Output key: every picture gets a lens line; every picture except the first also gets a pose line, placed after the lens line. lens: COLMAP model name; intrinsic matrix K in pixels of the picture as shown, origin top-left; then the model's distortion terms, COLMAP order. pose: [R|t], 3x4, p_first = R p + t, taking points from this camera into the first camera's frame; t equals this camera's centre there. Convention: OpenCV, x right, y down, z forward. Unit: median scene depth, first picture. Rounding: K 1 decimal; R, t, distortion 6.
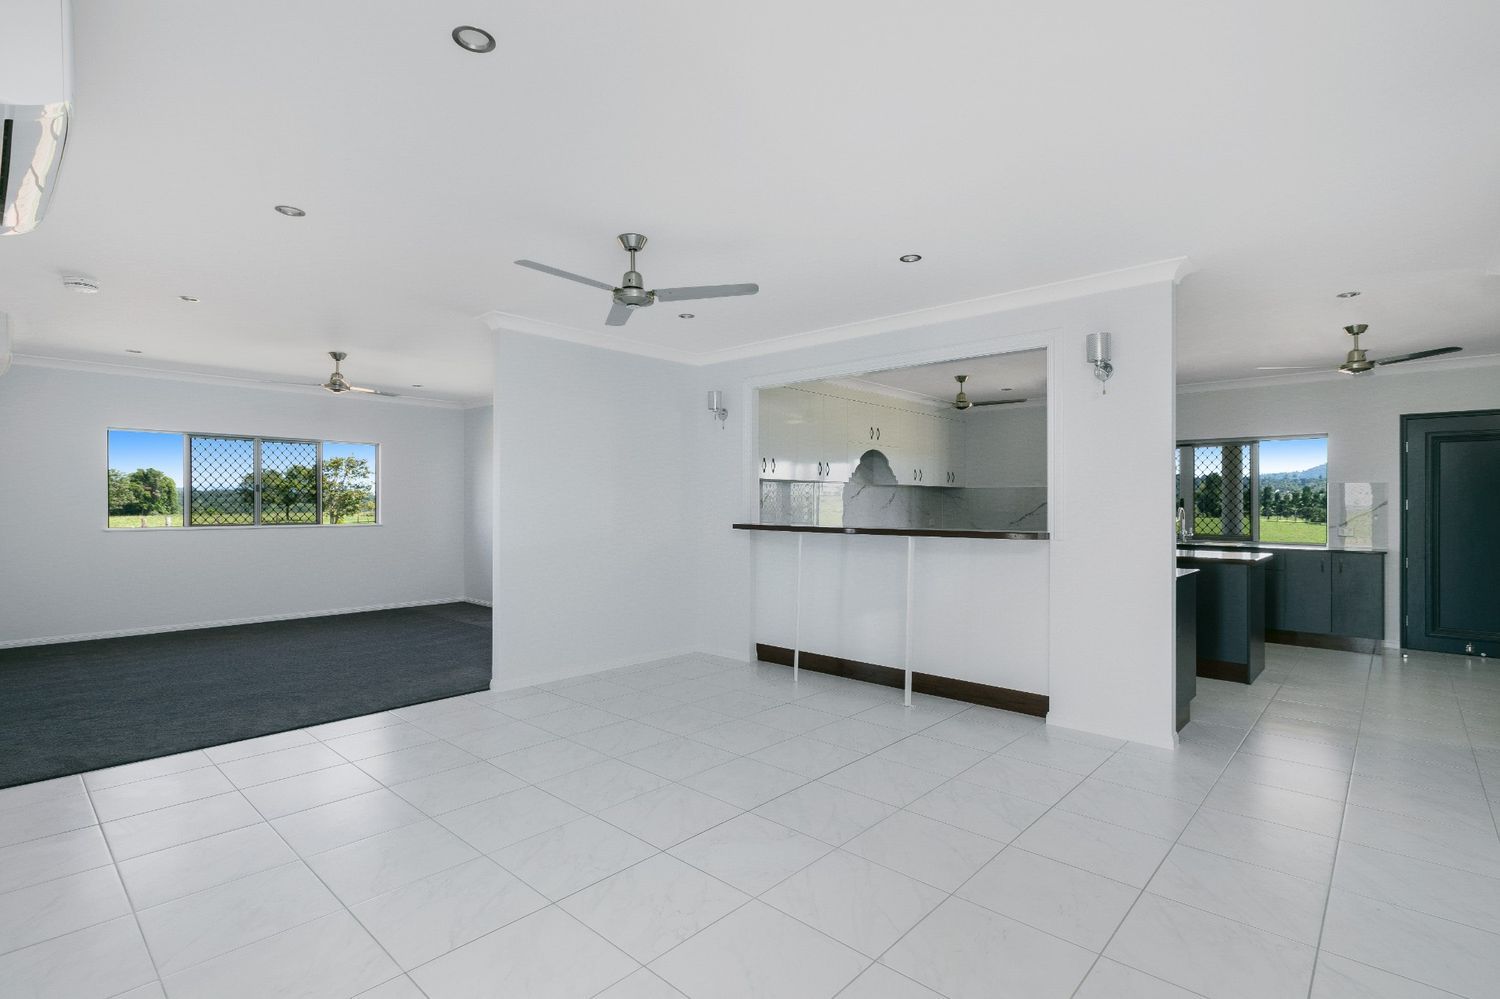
lens RADIAL K [[716.3, 0, 743.8], [0, 716.3, 502.4], [0, 0, 1]] dist [0.004440, 0.000456]
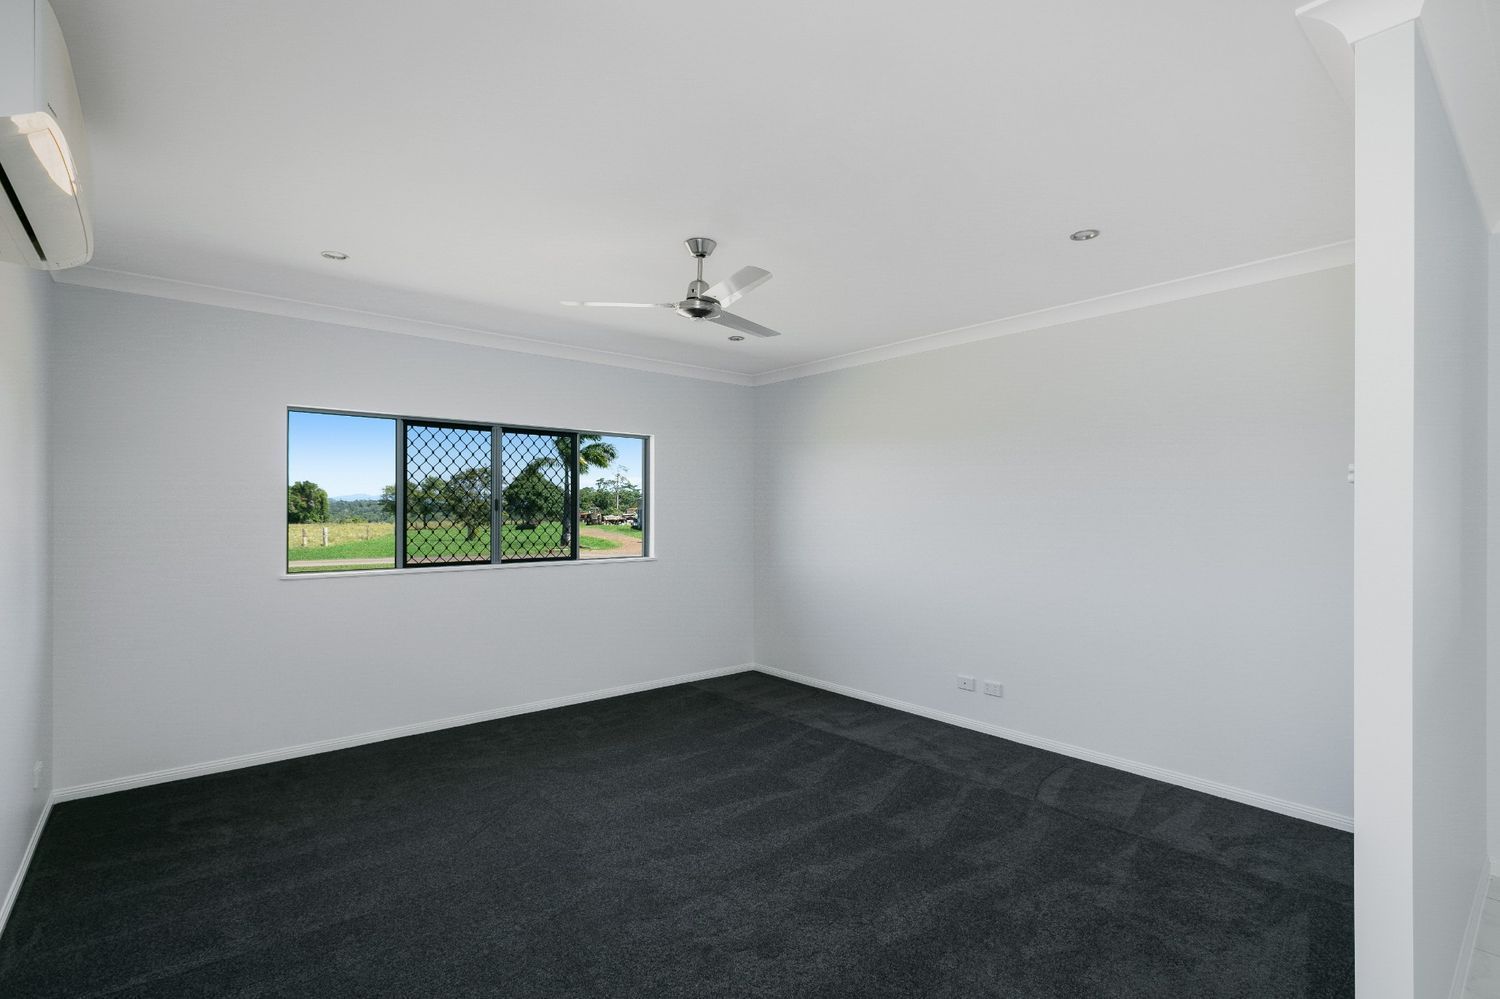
lens RADIAL K [[716.3, 0, 755.1], [0, 716.3, 501.0], [0, 0, 1]] dist [0.004440, 0.000456]
pose [[0.991343, -0.001433, -0.131290, -0.368262], [-0.000608, 0.999880, -0.015508, -0.013847], [0.131296, 0.015454, 0.991223, 0.402120]]
